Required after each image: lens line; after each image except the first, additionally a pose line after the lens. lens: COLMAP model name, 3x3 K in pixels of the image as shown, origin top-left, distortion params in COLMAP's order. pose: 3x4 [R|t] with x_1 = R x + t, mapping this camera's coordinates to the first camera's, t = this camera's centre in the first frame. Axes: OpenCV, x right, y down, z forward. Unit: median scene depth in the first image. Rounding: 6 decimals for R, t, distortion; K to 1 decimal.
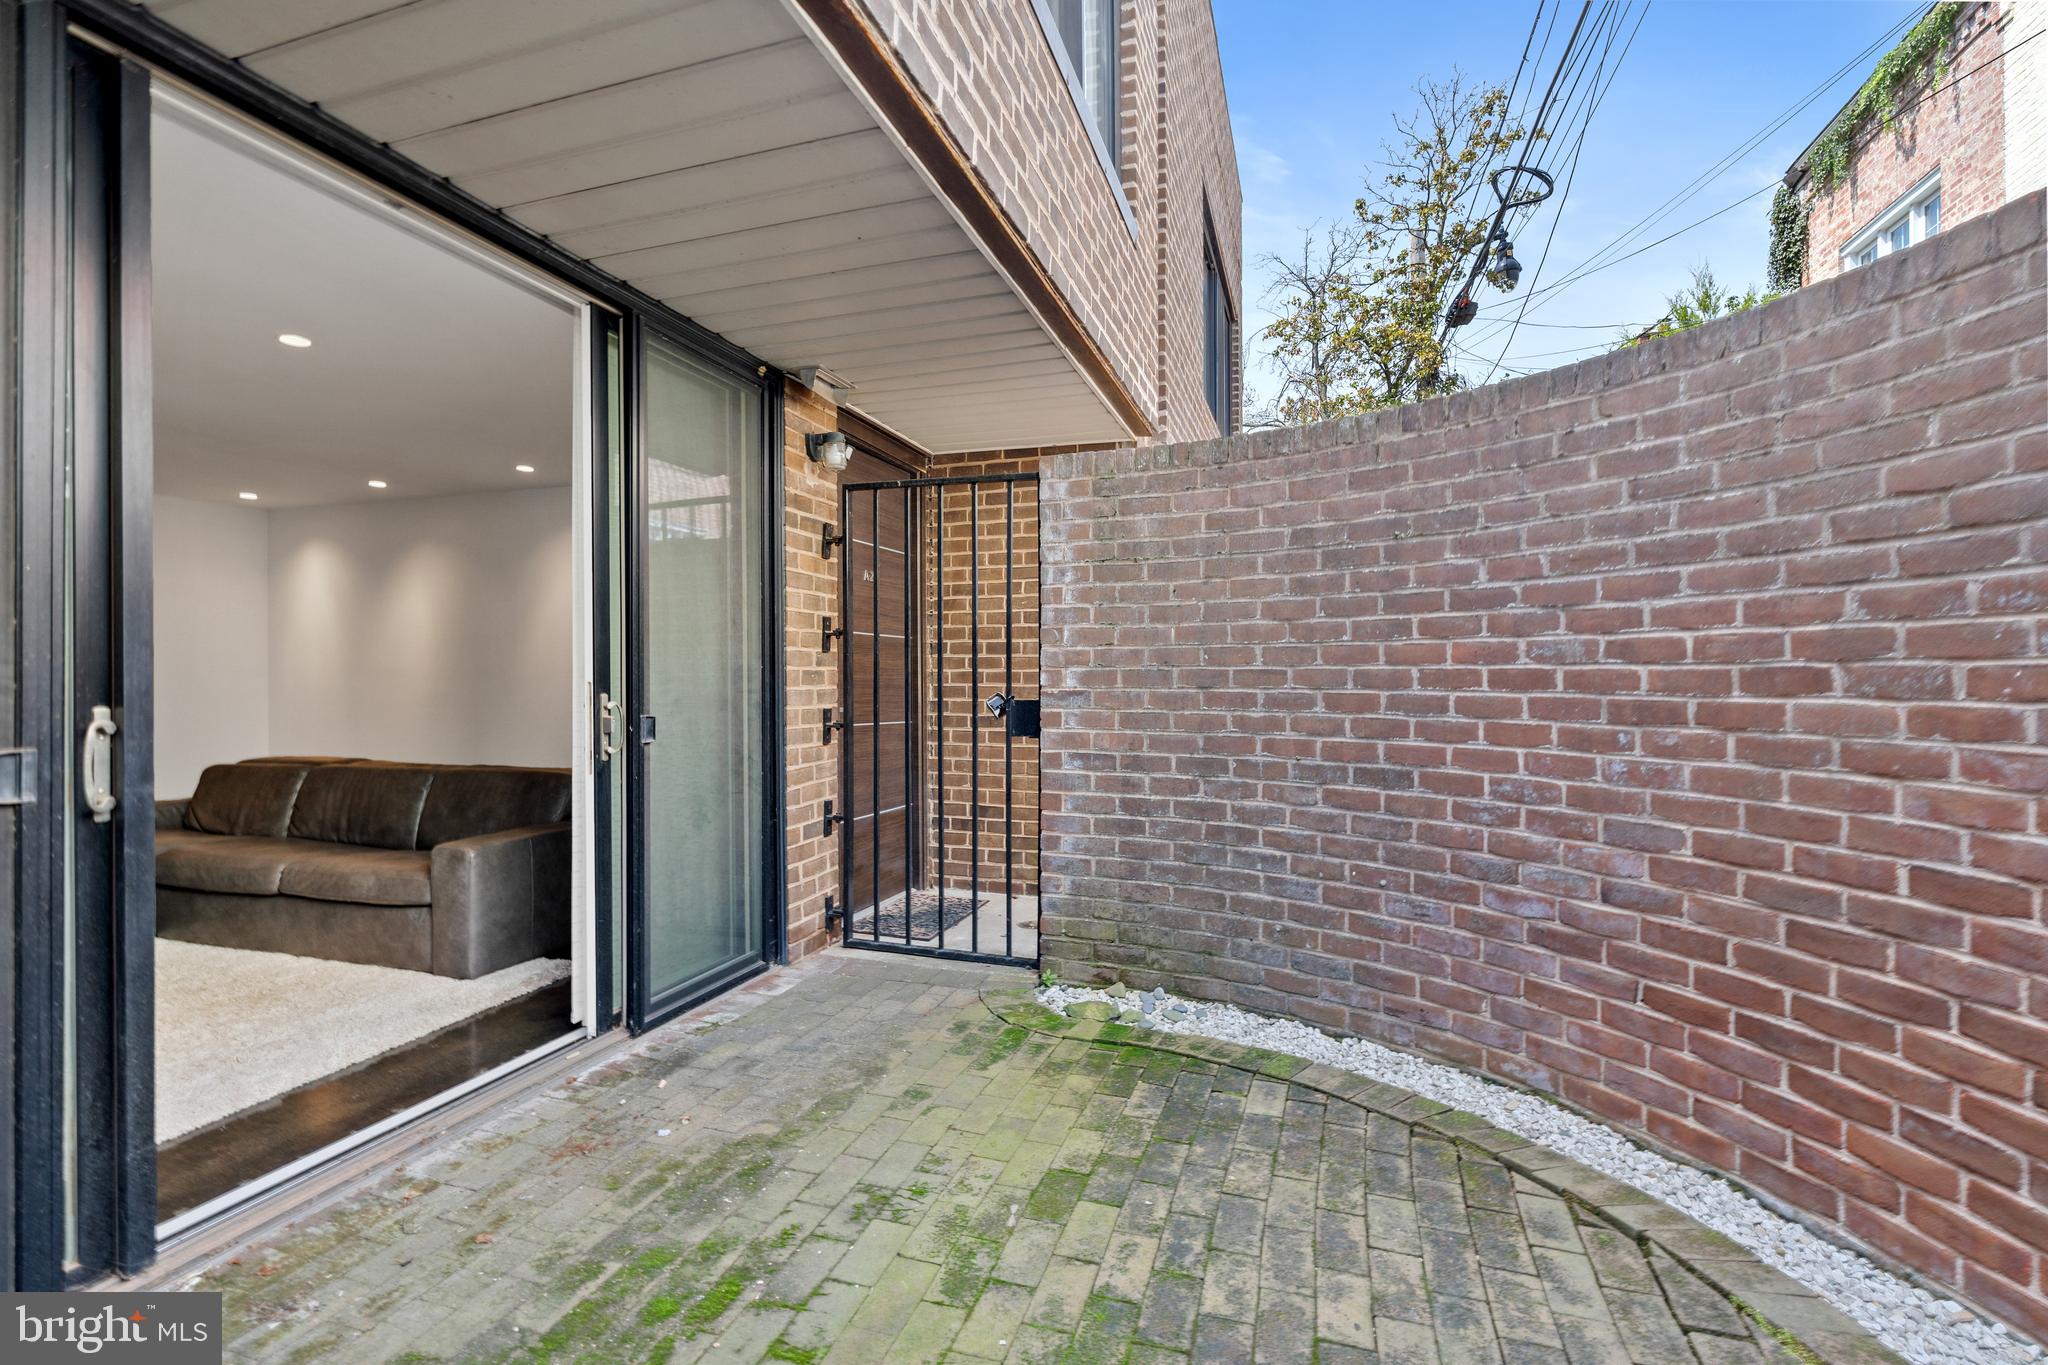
lens RADIAL K [[909.6, 0, 1020.3], [0, 909.6, 678.6], [0, 0, 1]] dist [-0.000650, -0.000267]
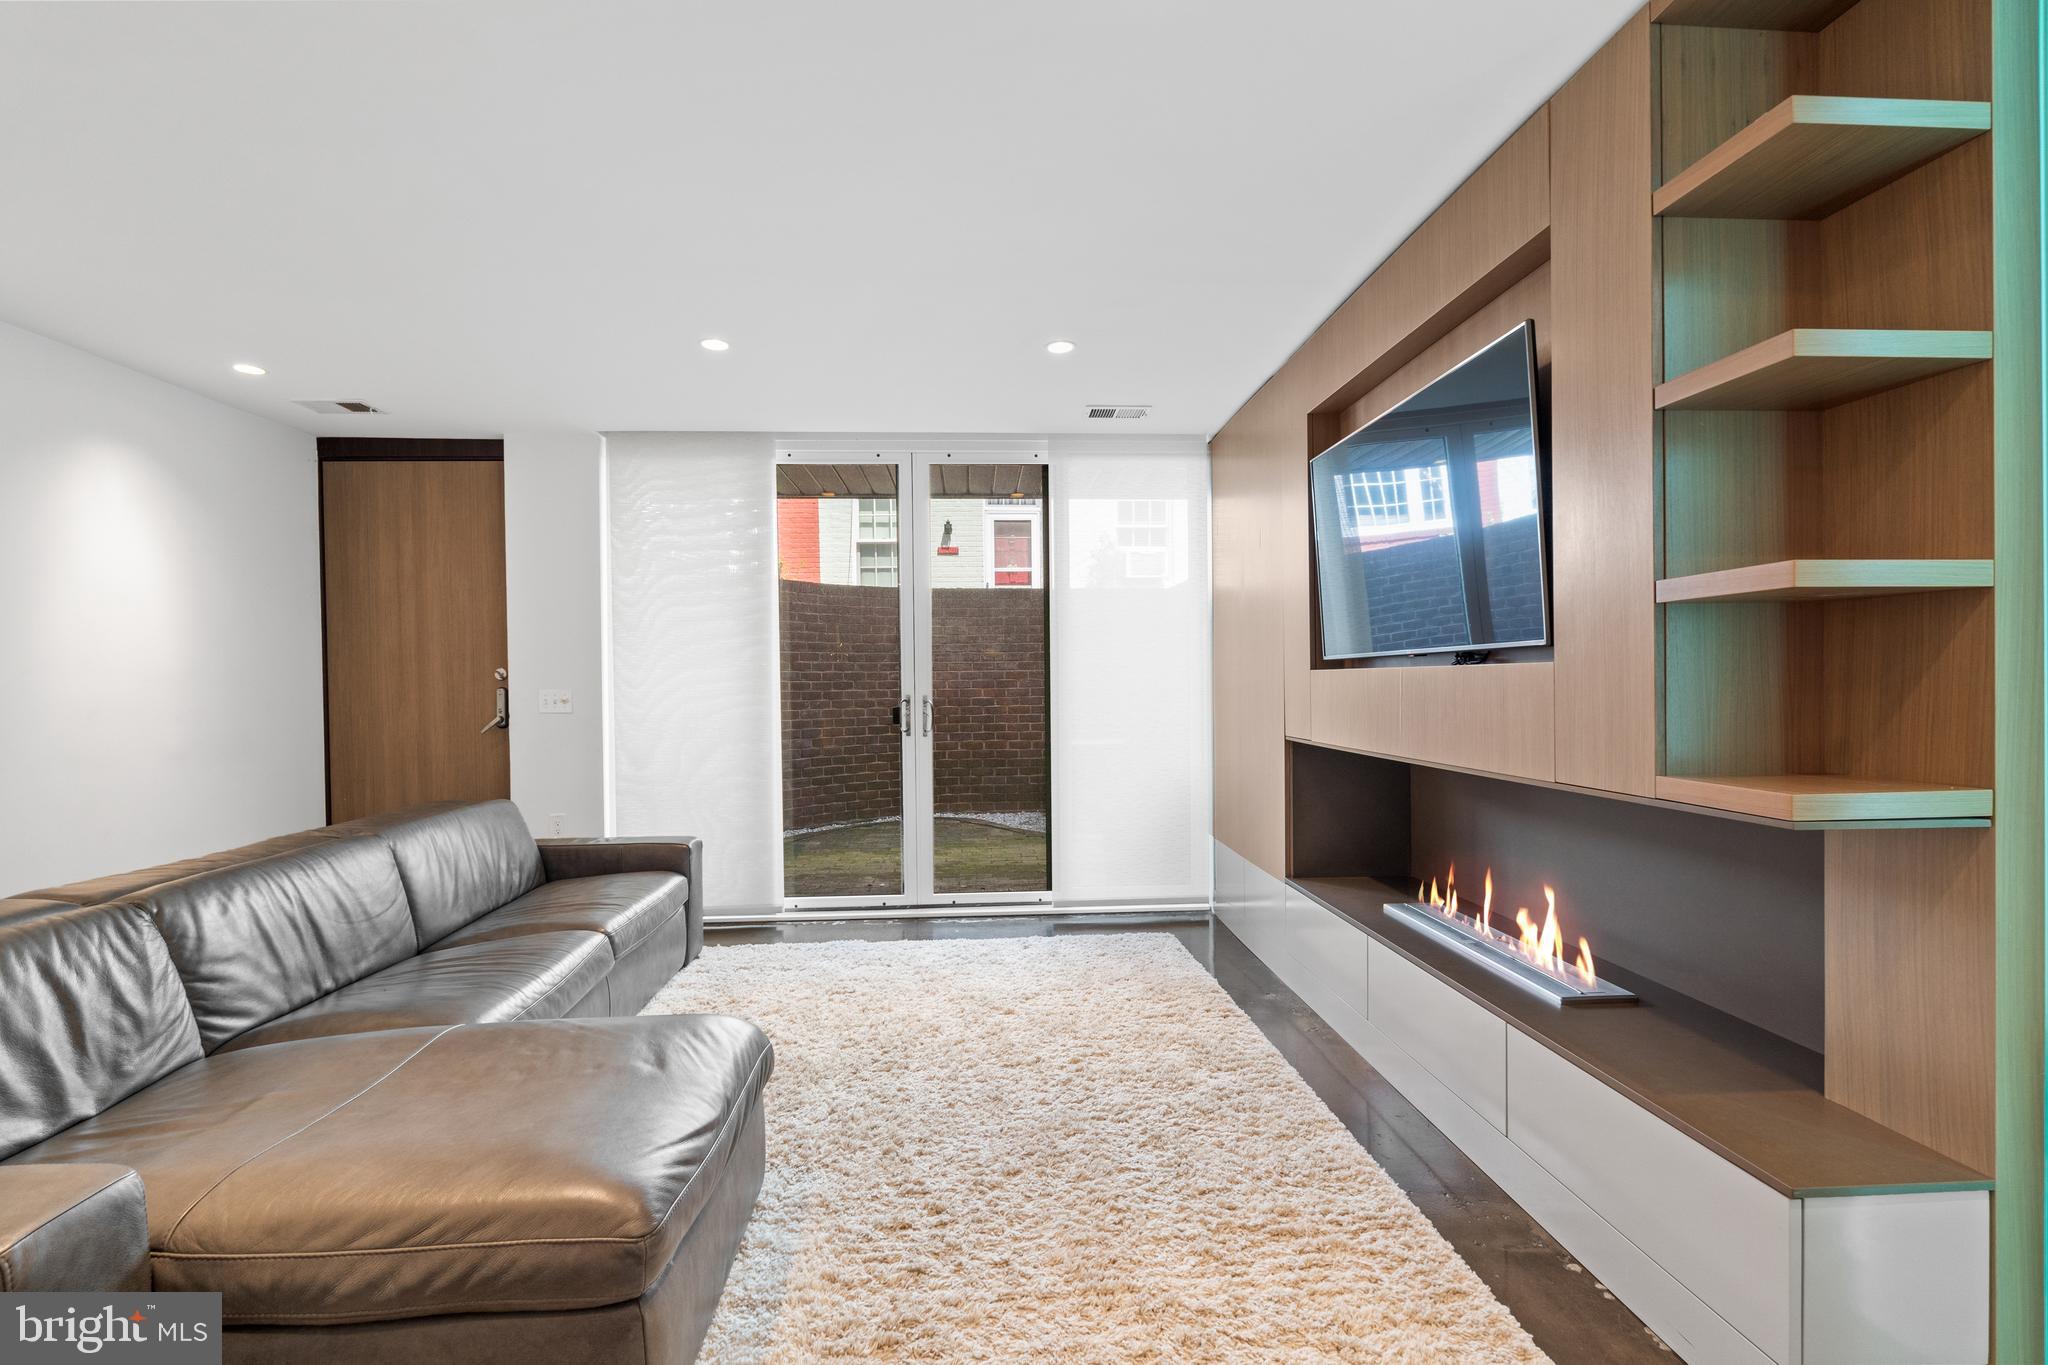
lens RADIAL K [[909.6, 0, 1023.3], [0, 909.6, 683.7], [0, 0, 1]] dist [-0.000650, -0.000267]
pose [[-0.375039, 0.002067, 0.927007, -3.024345], [0.012139, 0.999923, 0.002682, -0.005509], [-0.926929, 0.012259, -0.375036, 1.748741]]
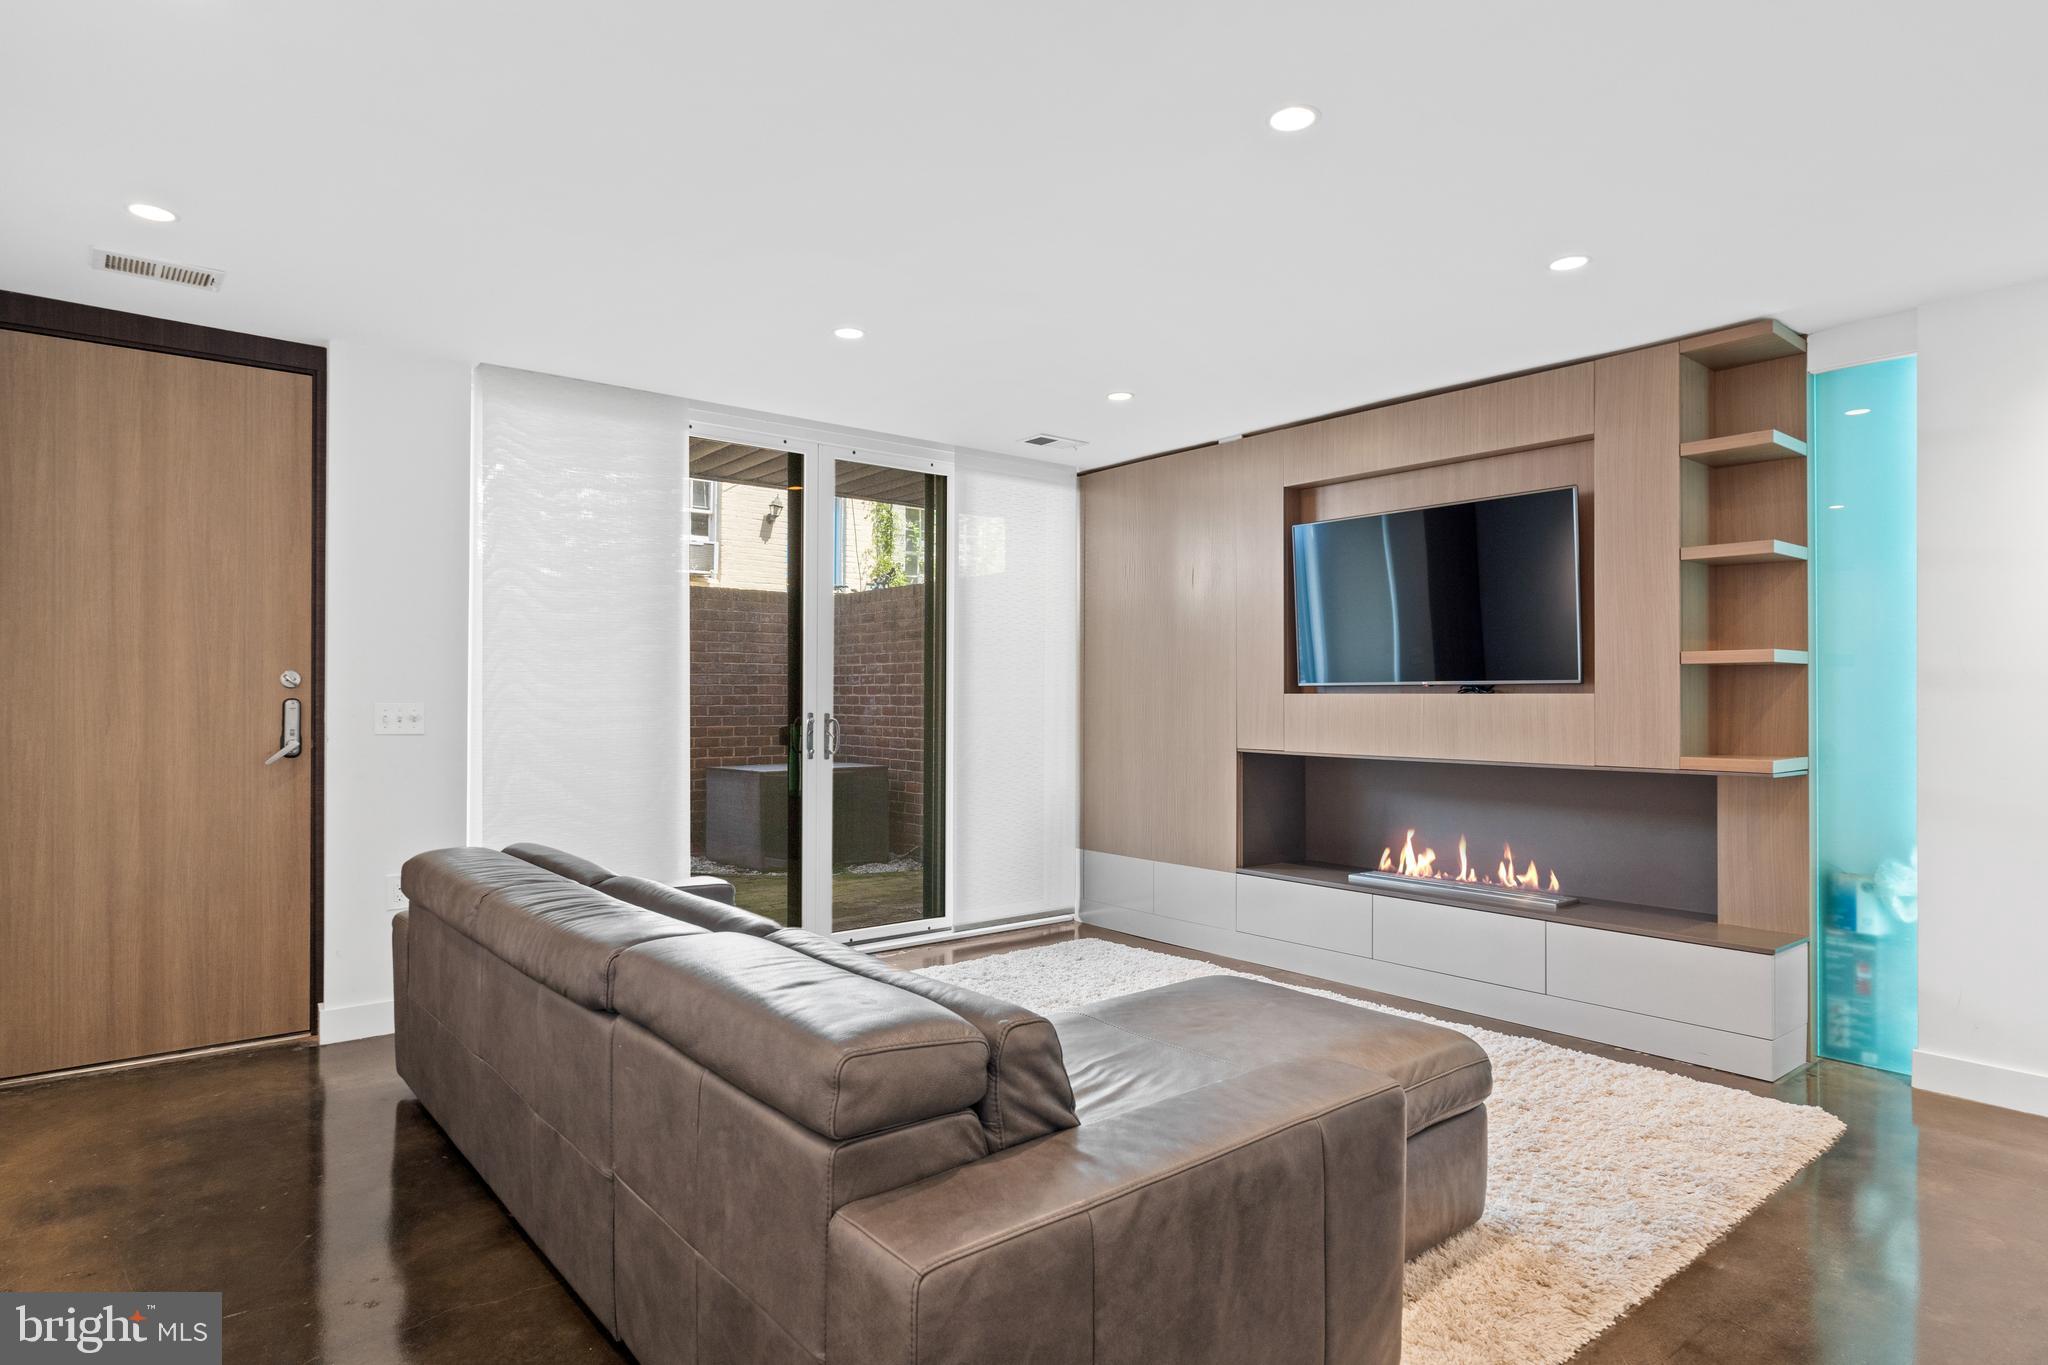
lens RADIAL K [[1148.1, 0, 1020.1], [0, 1148.1, 681.6], [0, 0, 1]] dist [-0.003779, 0.000131]
pose [[-0.848614, 0.005586, 0.528984, -2.235949], [-0.002424, 0.999893, -0.014447, -0.010745], [-0.529008, -0.013542, -0.848509, 4.050981]]
